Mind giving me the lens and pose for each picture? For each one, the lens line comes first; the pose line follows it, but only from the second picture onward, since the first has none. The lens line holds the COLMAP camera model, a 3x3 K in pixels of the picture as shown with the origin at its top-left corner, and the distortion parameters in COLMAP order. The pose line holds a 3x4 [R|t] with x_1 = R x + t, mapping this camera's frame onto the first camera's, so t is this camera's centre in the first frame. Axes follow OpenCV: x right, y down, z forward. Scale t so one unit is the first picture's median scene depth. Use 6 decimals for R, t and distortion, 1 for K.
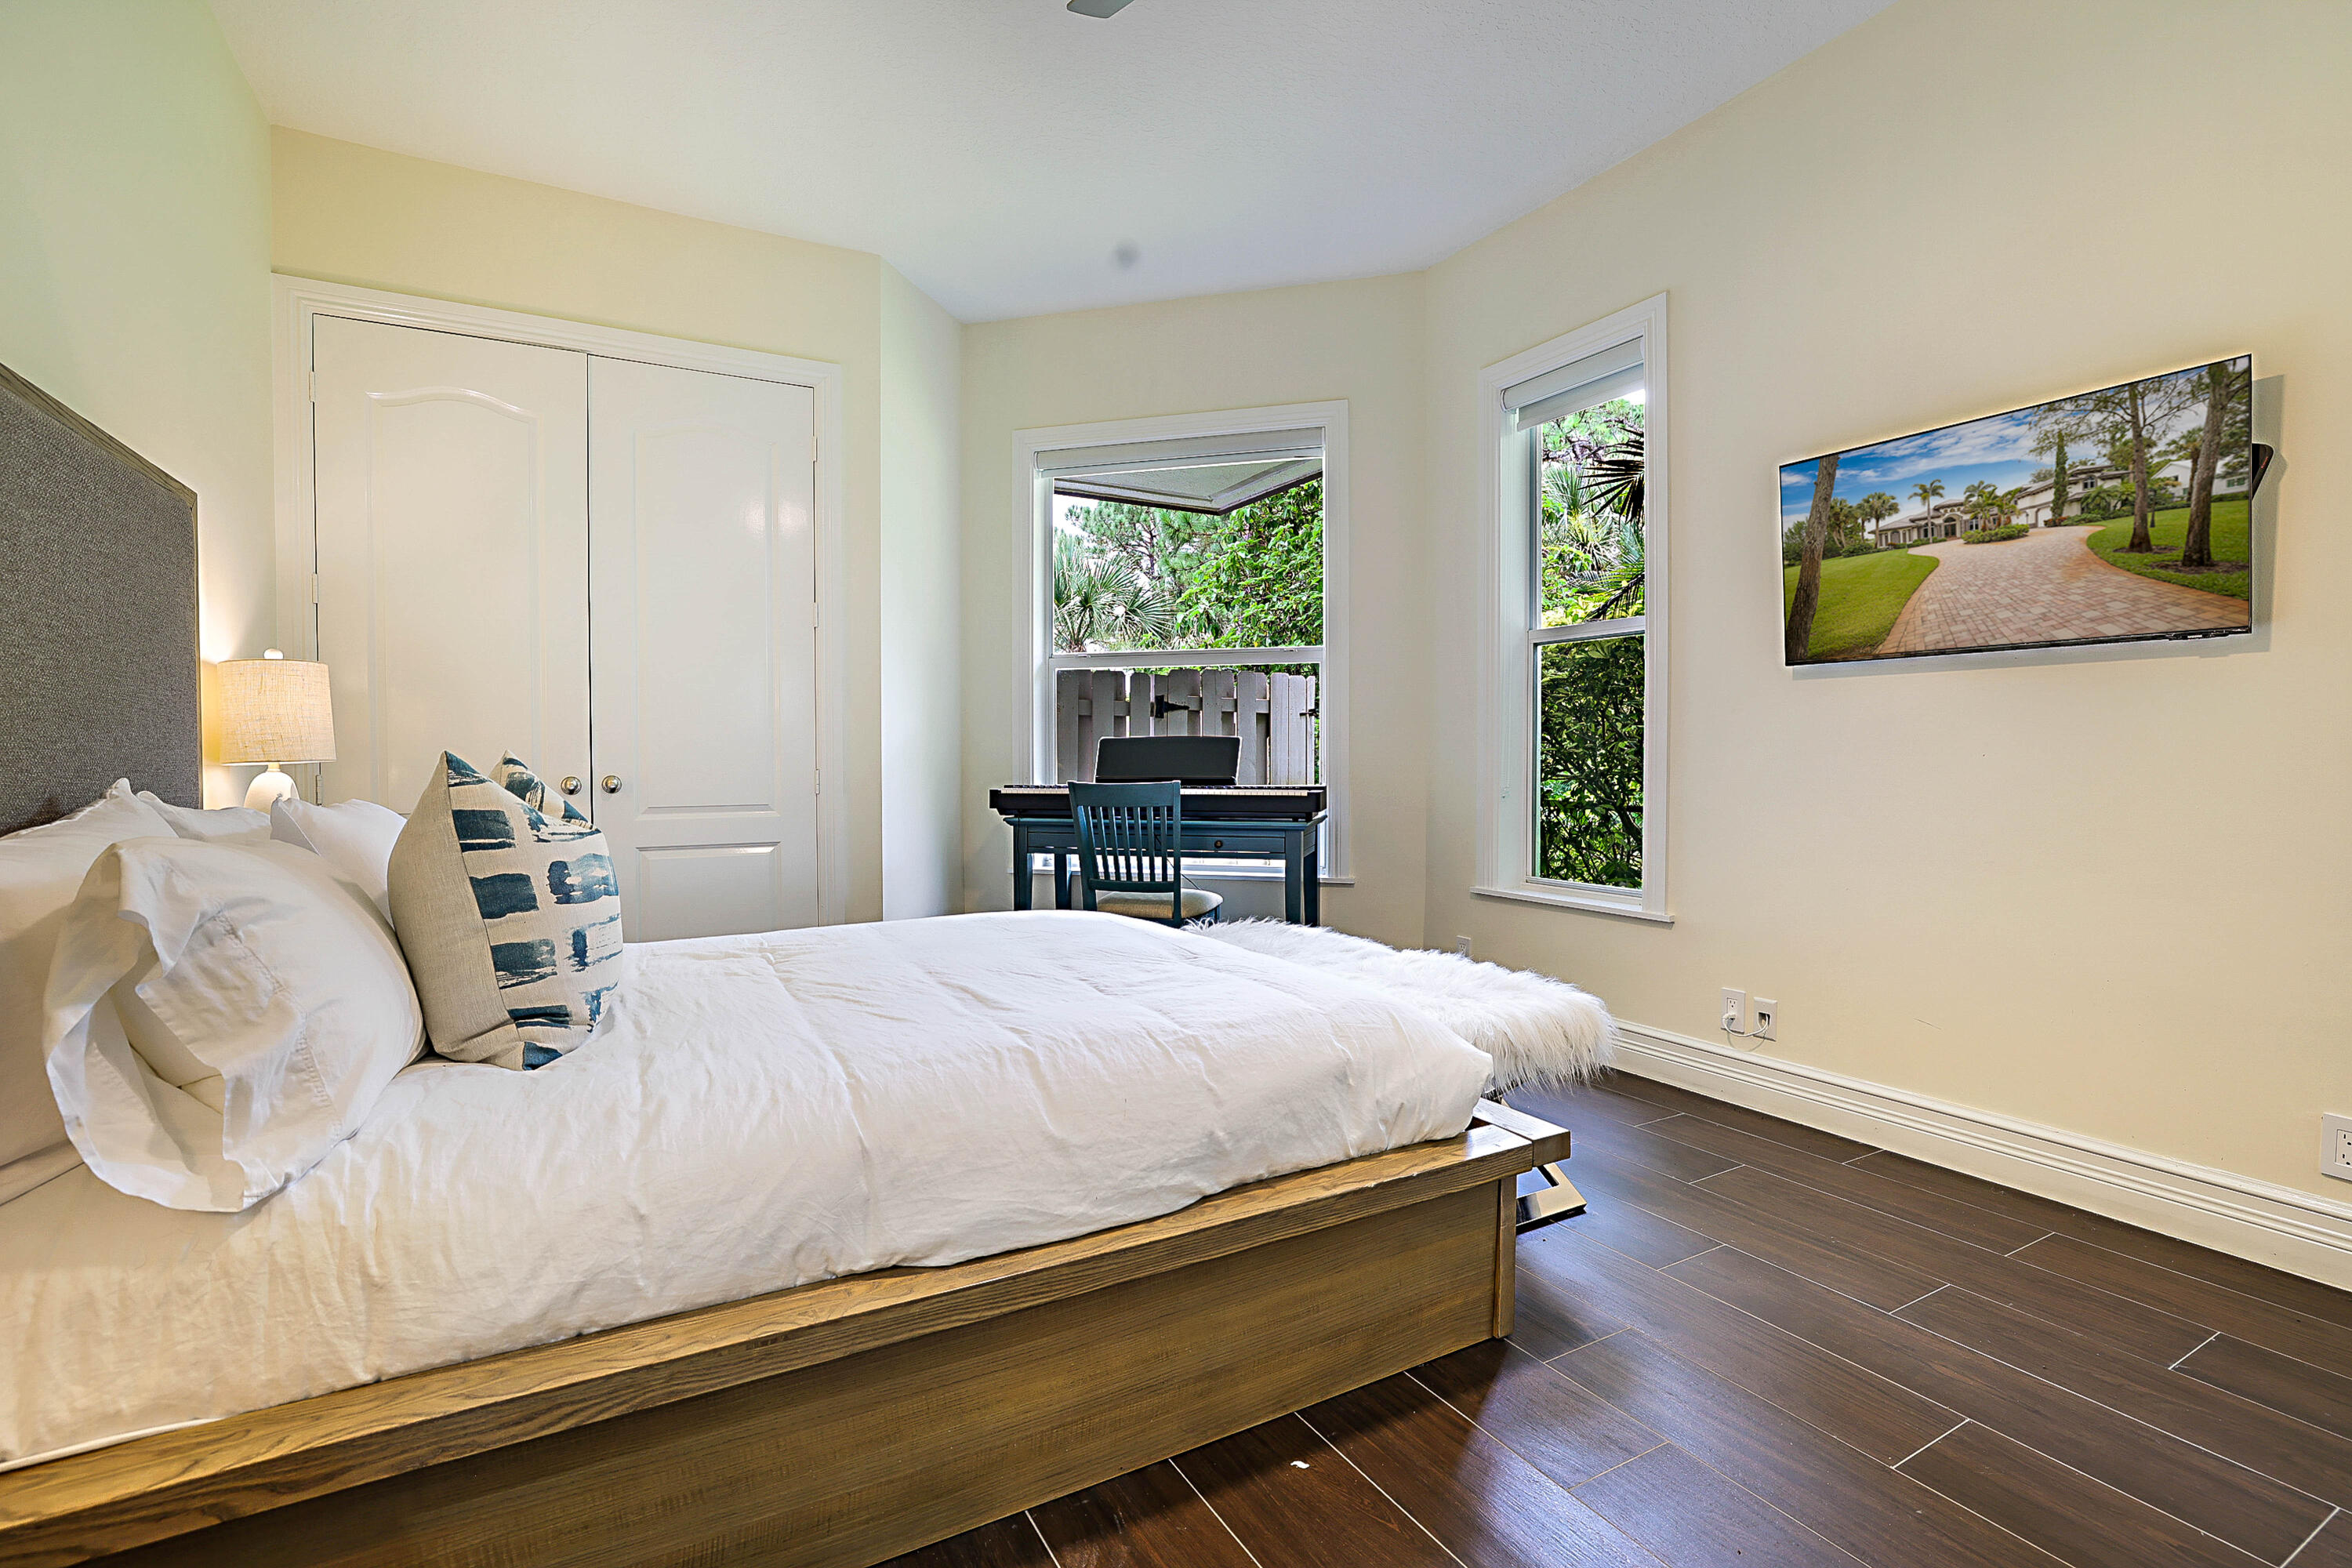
lens RADIAL K [[1062.6, 0, 1173.8], [0, 1062.6, 779.3], [0, 0, 1]] dist [-0.039423, 0.000460]
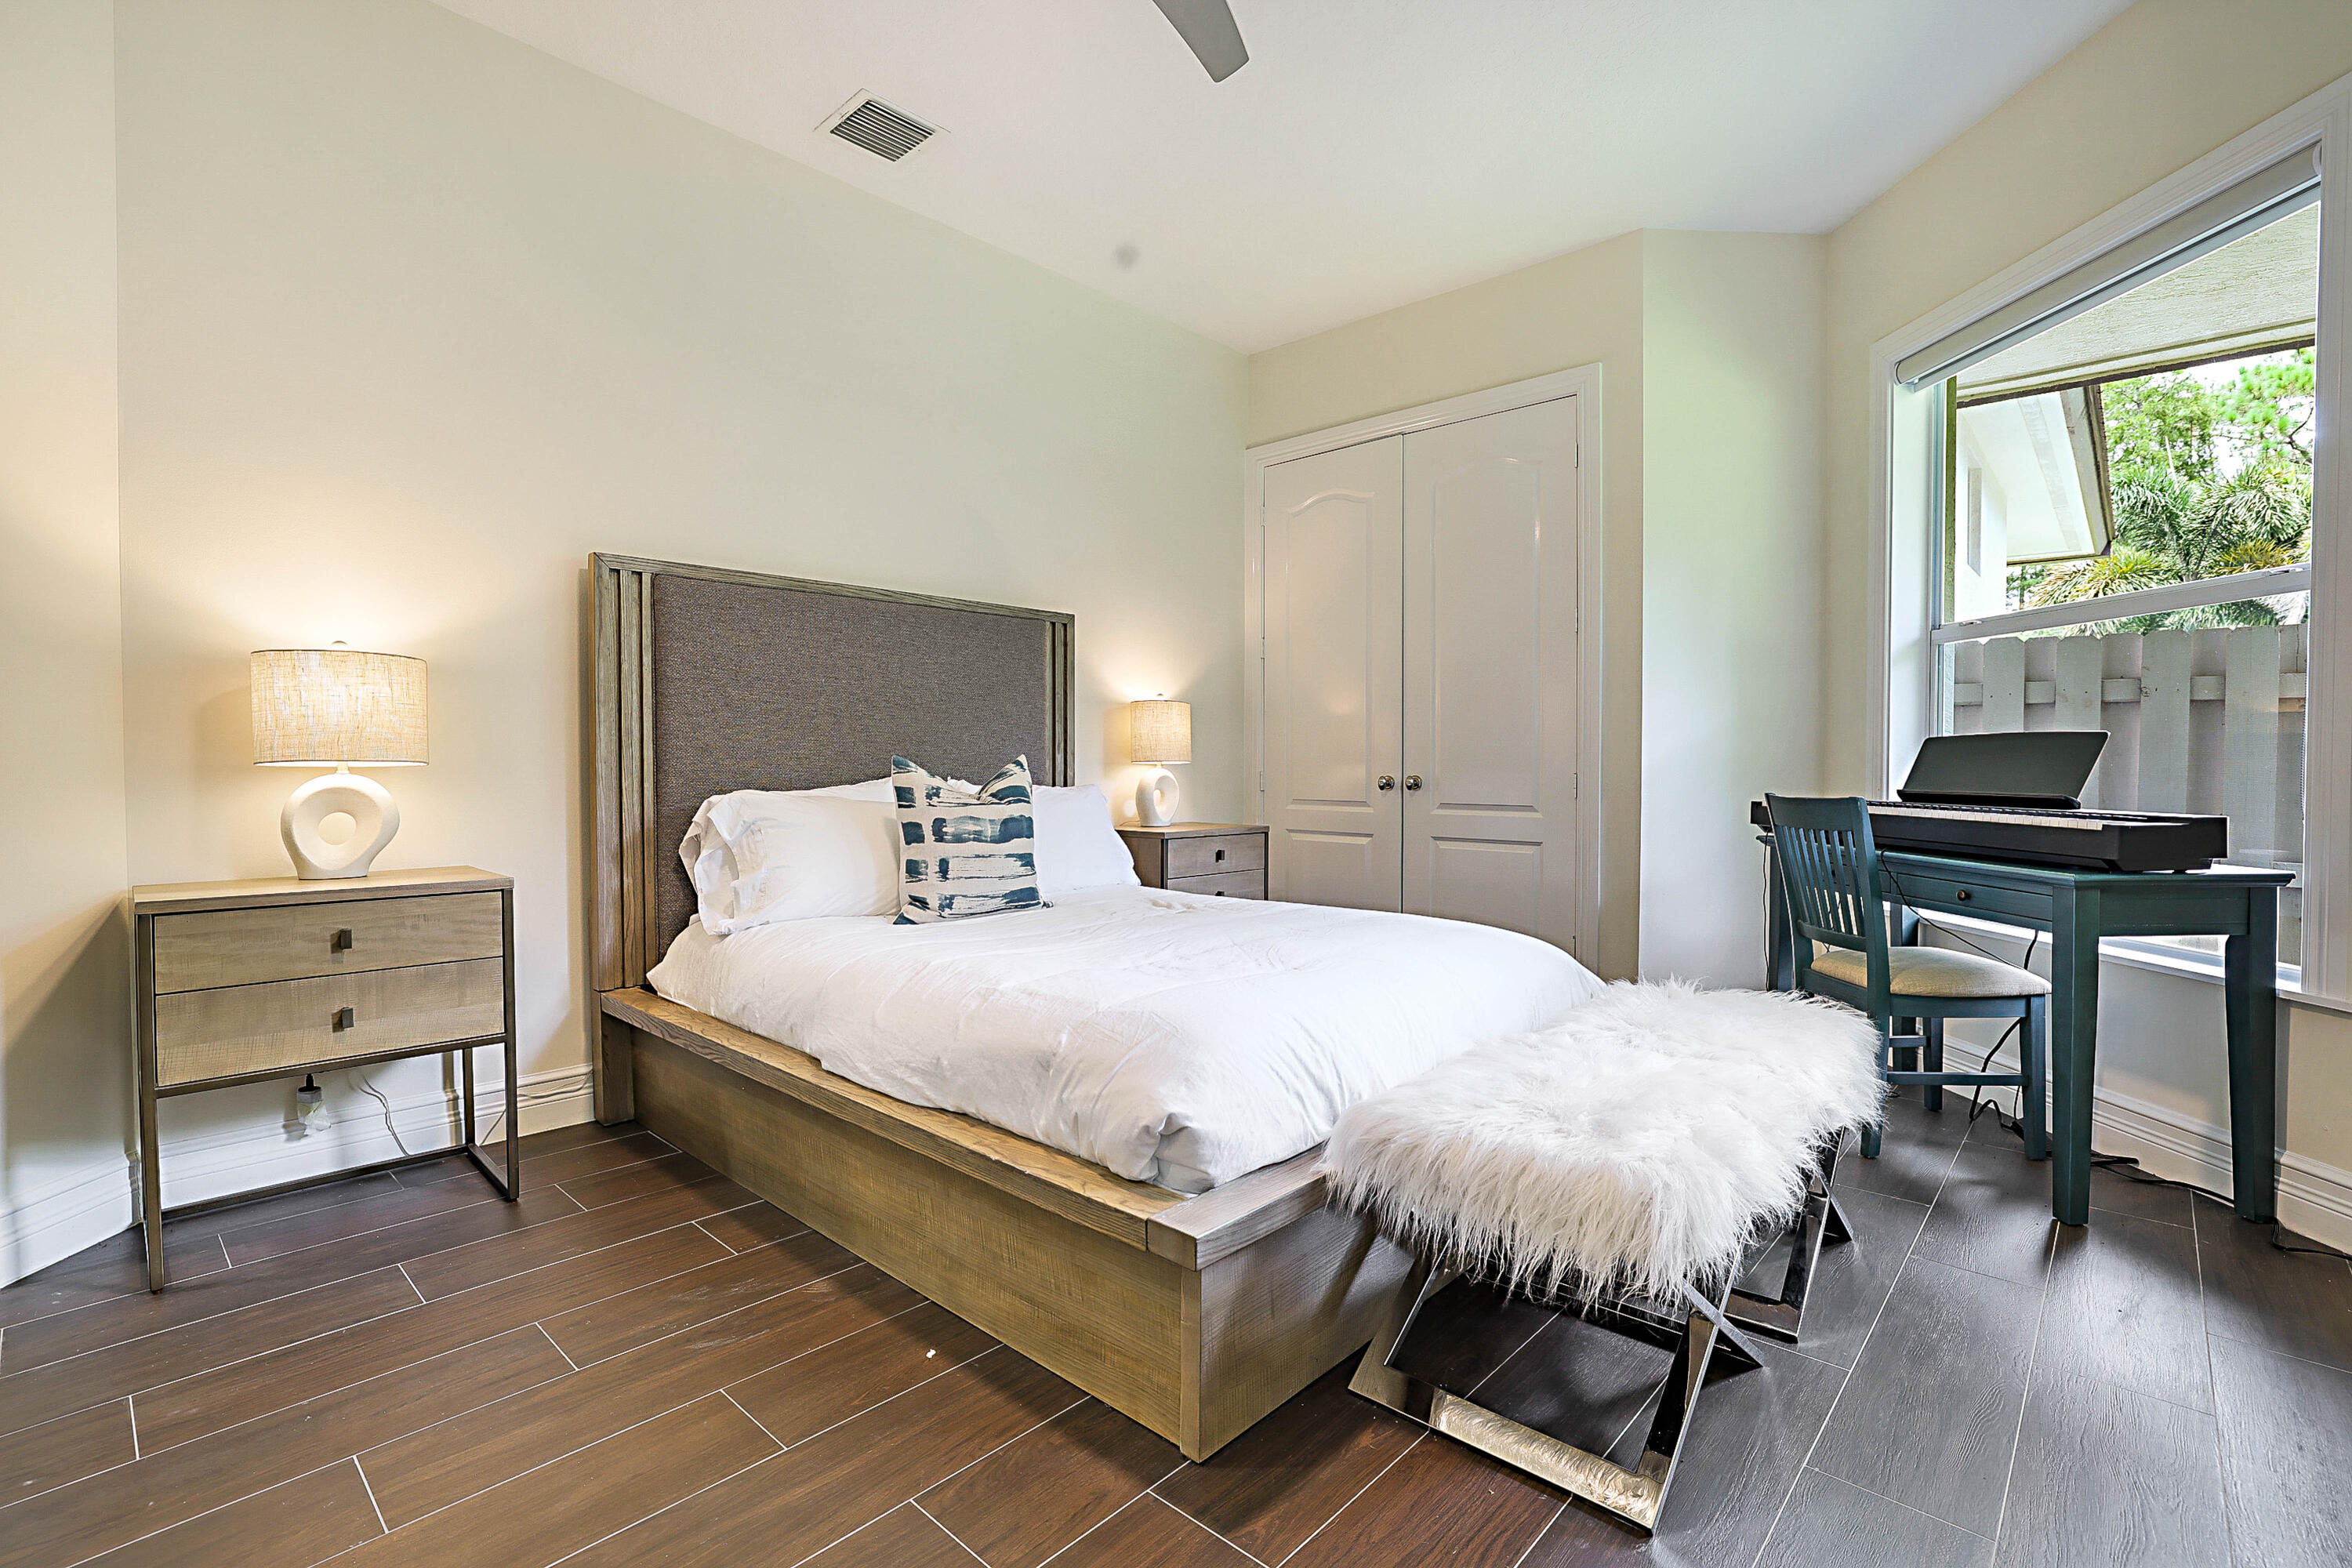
lens RADIAL K [[1062.6, 0, 1173.8], [0, 1062.6, 779.3], [0, 0, 1]] dist [-0.039423, 0.000460]
pose [[0.313933, 0.019507, -0.949245, 1.259135], [-0.023819, 0.999636, 0.012665, -0.019222], [0.949146, 0.018634, 0.314283, 0.828811]]
